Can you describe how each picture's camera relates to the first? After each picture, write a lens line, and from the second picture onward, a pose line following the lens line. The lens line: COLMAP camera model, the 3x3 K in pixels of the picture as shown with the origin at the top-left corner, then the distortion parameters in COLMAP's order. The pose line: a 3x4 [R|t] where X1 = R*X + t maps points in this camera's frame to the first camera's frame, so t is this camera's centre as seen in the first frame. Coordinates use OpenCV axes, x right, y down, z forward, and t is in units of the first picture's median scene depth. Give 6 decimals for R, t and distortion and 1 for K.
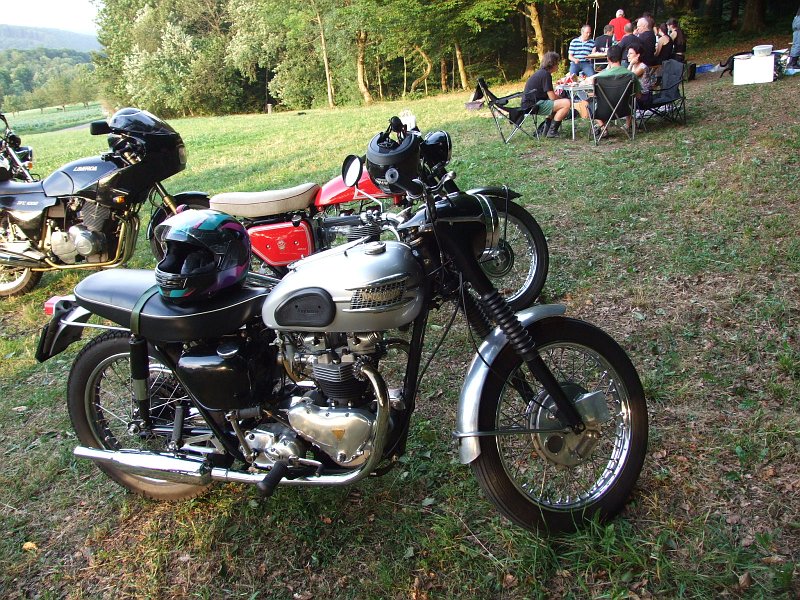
lens RADIAL K [[661.8, 0, 397.7], [0, 661.8, 297.5], [0, 0, 1]] dist [-0.013755, 0.015493]
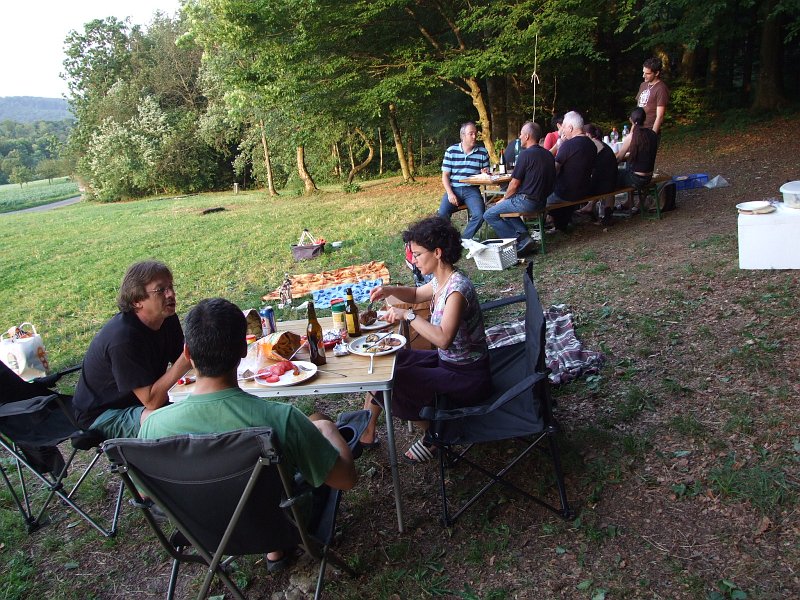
lens RADIAL K [[661.8, 0, 402.0], [0, 661.8, 300.1], [0, 0, 1]] dist [-0.013755, 0.015493]
pose [[0.999654, -0.005866, -0.025641, 0.106574], [0.003642, 0.996293, -0.085943, -0.095330], [0.026050, 0.085820, 0.995970, 0.201237]]
